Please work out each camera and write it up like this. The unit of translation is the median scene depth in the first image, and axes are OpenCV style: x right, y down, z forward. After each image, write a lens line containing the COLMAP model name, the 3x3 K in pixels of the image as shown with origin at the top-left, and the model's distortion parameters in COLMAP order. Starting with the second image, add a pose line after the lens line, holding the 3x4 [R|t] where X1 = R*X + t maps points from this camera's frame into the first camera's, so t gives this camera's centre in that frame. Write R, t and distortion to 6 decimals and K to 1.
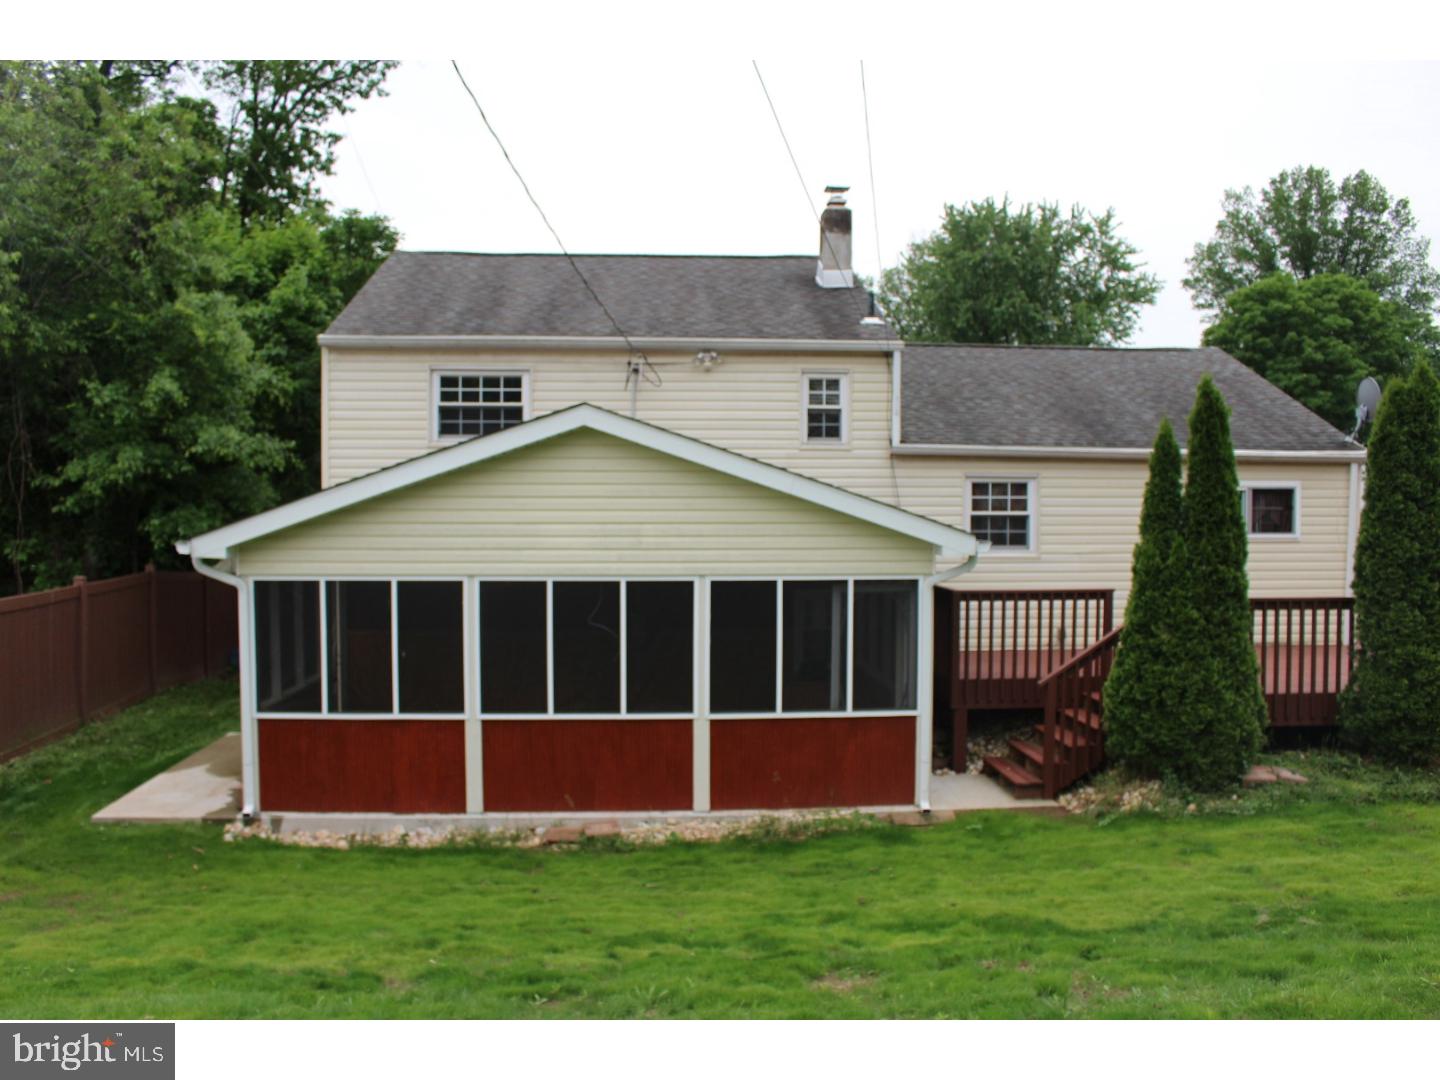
lens RADIAL K [[1188.7, 0, 706.5], [0, 1188.7, 545.0], [0, 0, 1]] dist [-0.149587, 0.115751]
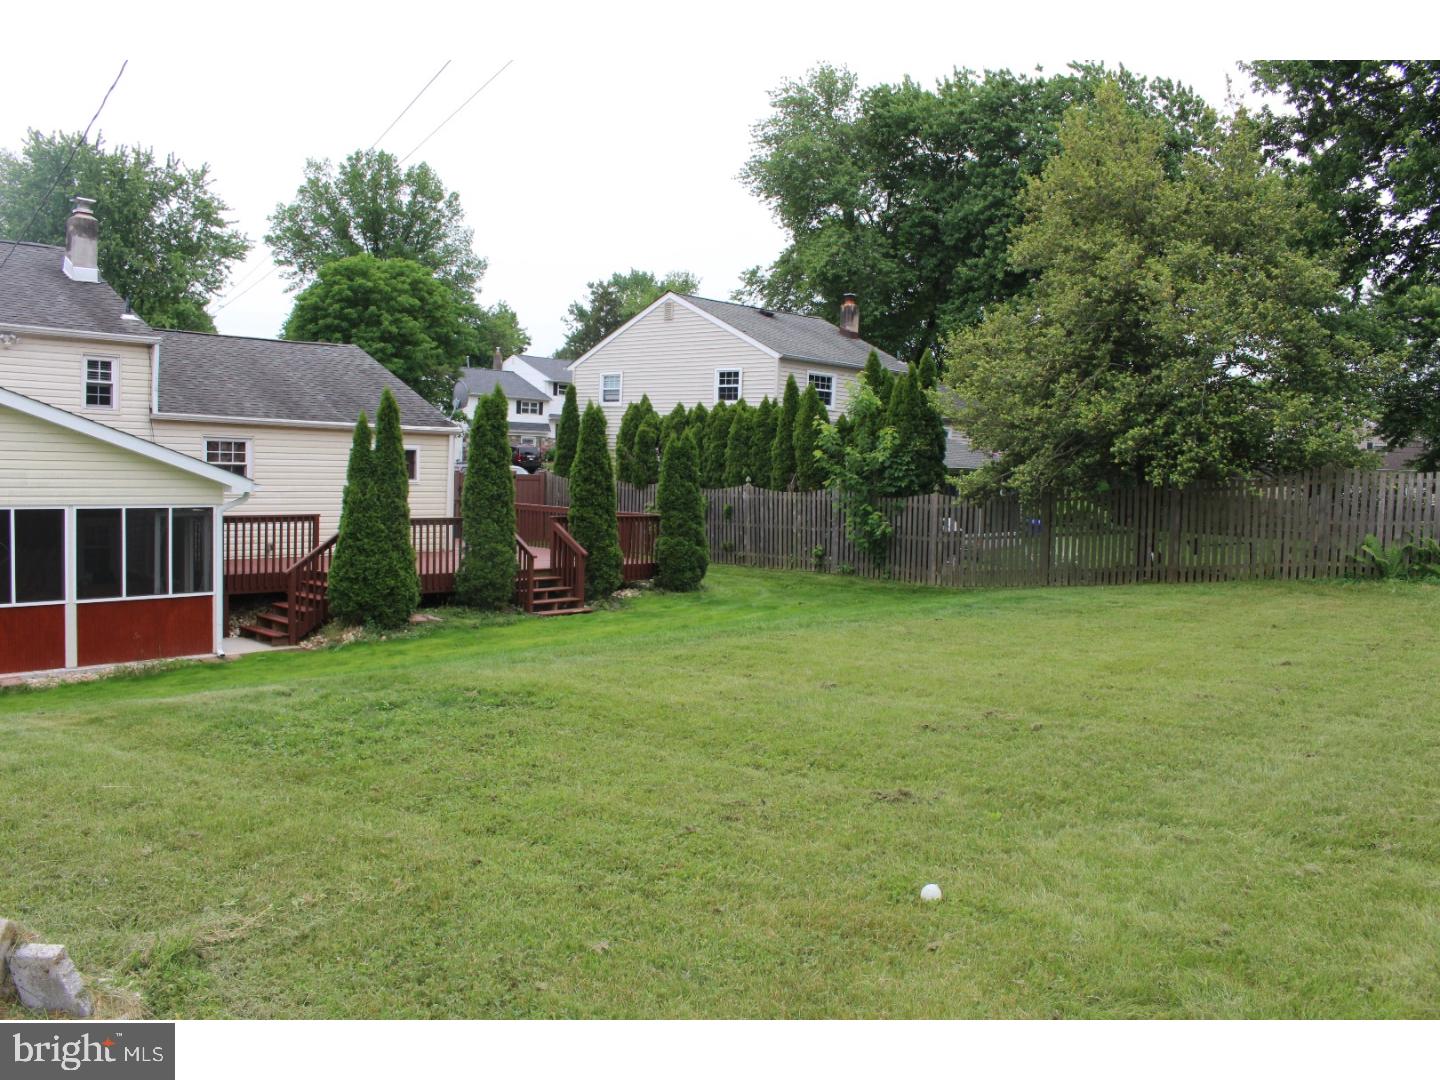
lens RADIAL K [[1191.9, 0, 720.0], [0, 1191.9, 540.0], [0, 0, 1]] dist [-0.073868, -0.006005]
pose [[0.712406, -0.023178, 0.701385, -0.092453], [-0.009113, 0.999065, 0.042272, 0.000017], [-0.701709, -0.036506, 0.711528, -0.122540]]
